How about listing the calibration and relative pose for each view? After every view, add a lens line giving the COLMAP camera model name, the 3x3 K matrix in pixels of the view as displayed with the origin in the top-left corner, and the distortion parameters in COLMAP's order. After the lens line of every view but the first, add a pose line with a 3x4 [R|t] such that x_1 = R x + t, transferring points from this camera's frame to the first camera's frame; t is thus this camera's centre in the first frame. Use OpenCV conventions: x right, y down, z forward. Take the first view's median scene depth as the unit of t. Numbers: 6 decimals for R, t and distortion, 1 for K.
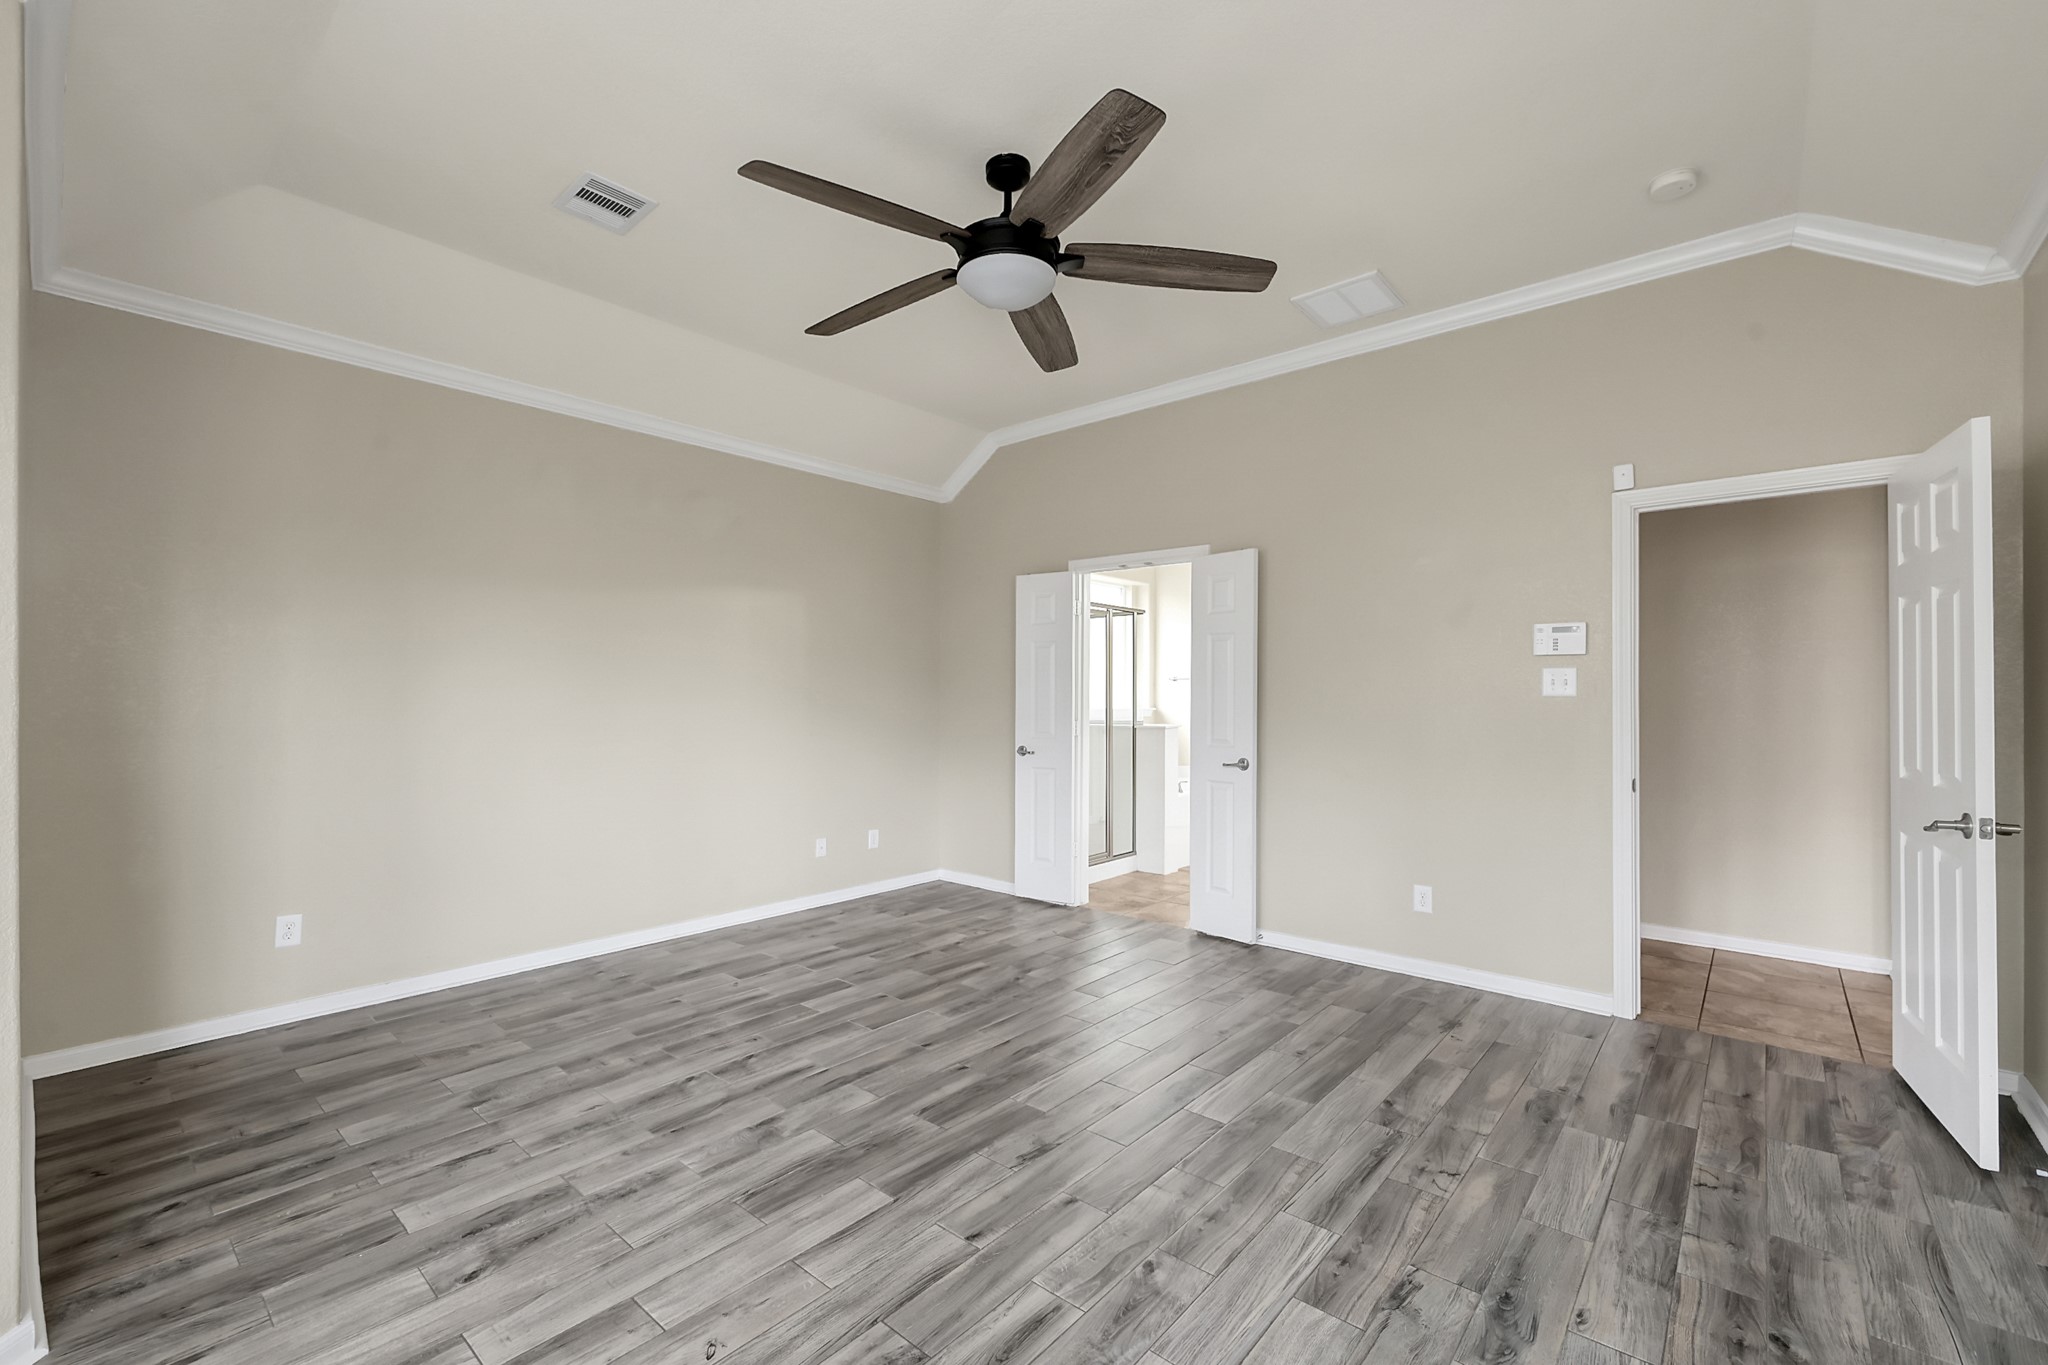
lens RADIAL K [[843.3, 0, 1025.5], [0, 843.3, 682.9], [0, 0, 1]] dist [-0.002261, 0.000003]
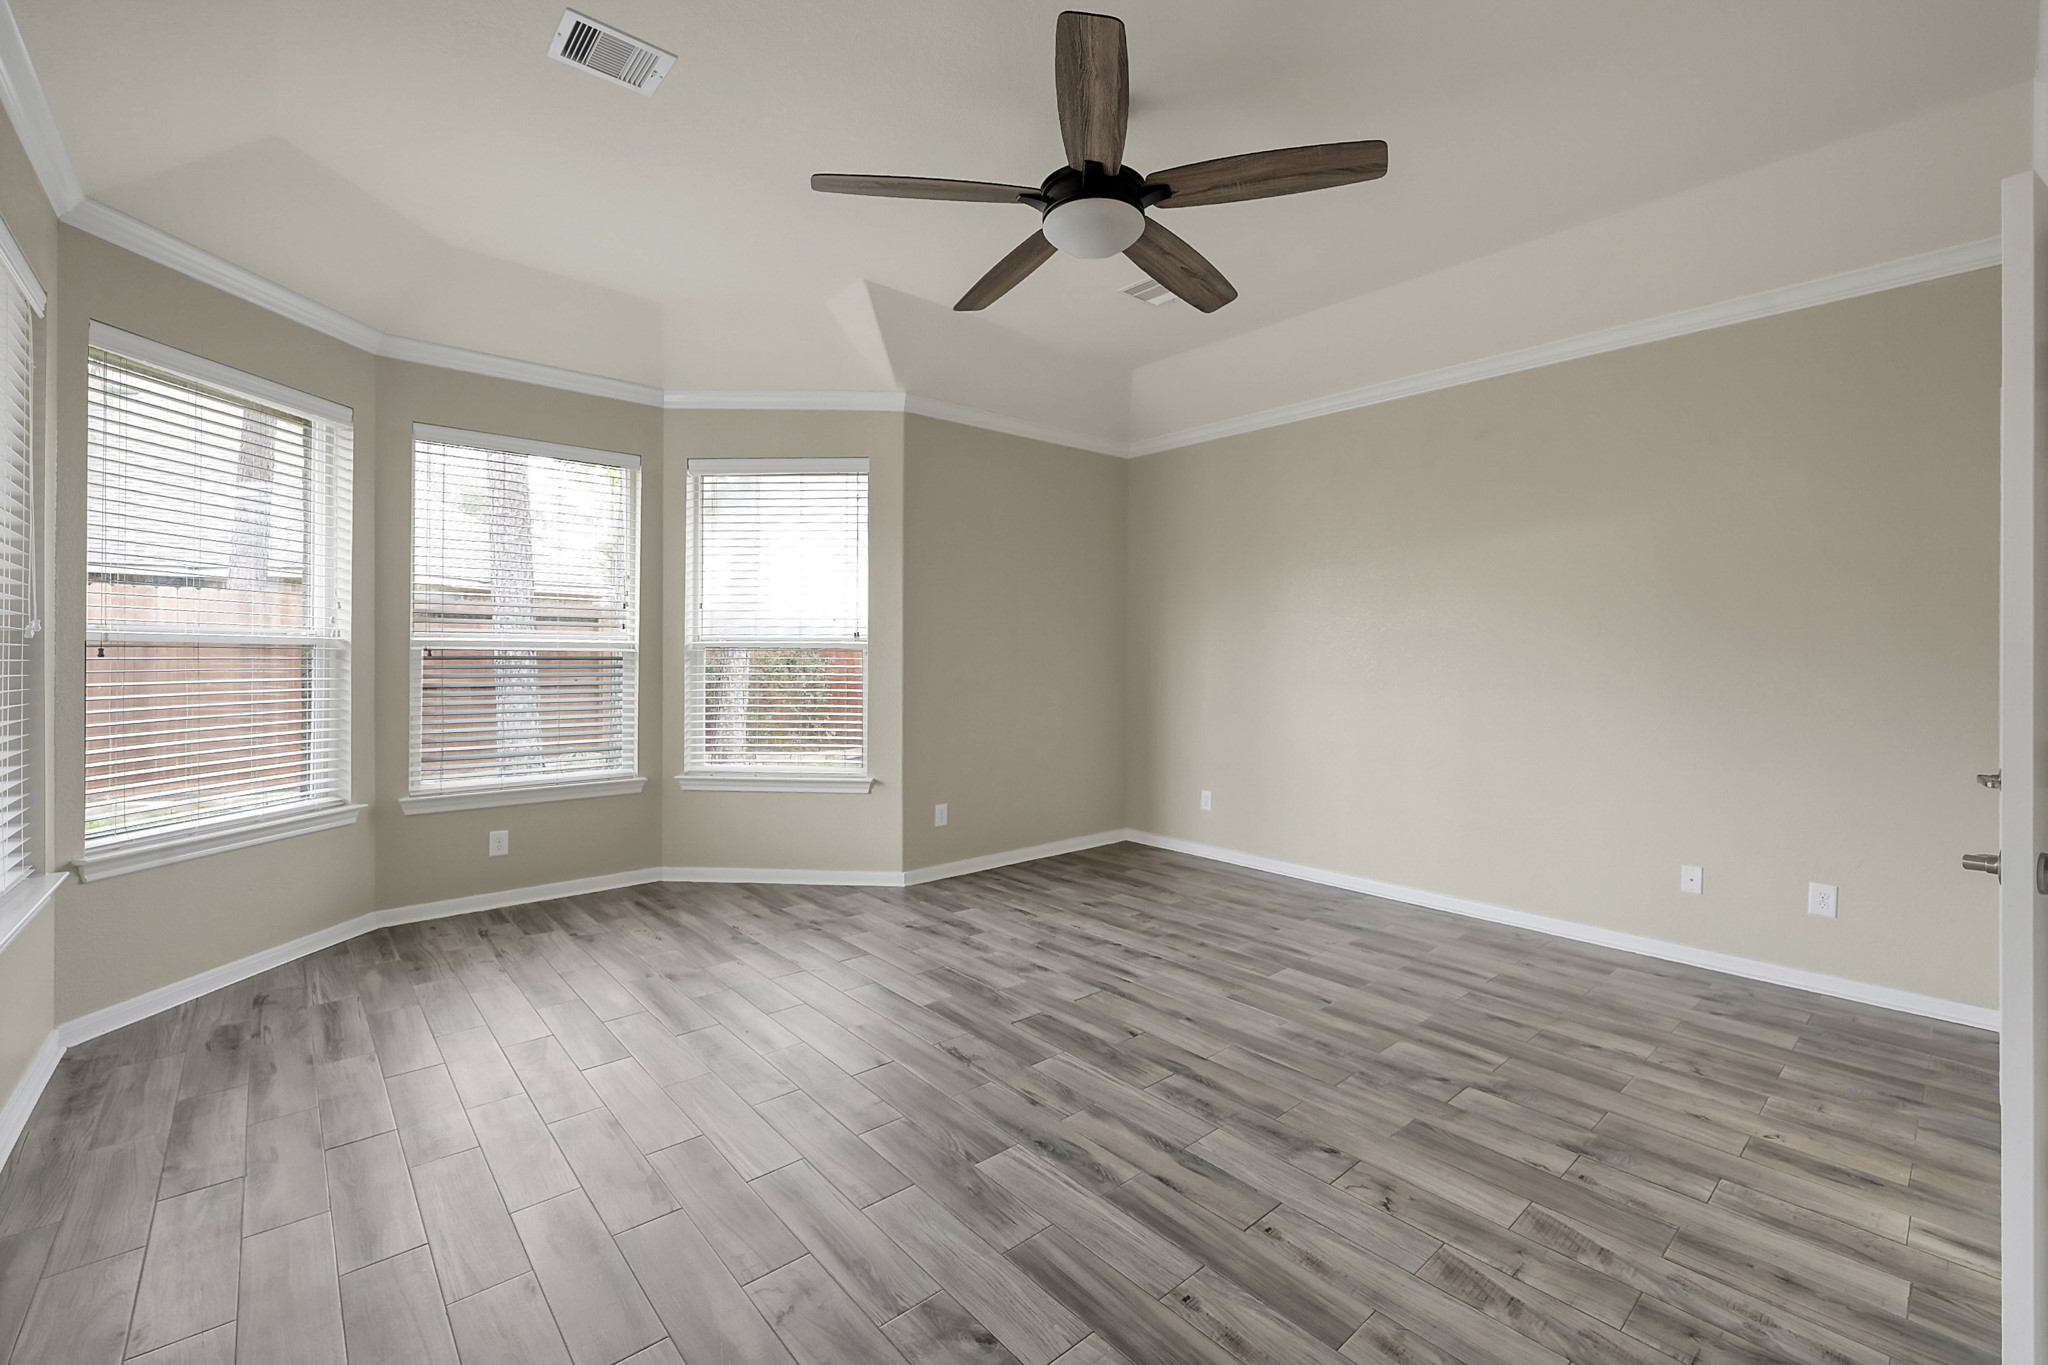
lens RADIAL K [[843.3, 0, 1013.8], [0, 843.3, 667.3], [0, 0, 1]] dist [-0.002261, 0.000003]
pose [[-0.129576, 0.013260, -0.991481, 0.919481], [0.012067, 0.999858, 0.011795, 0.016934], [0.991496, -0.010436, -0.129717, 1.003104]]
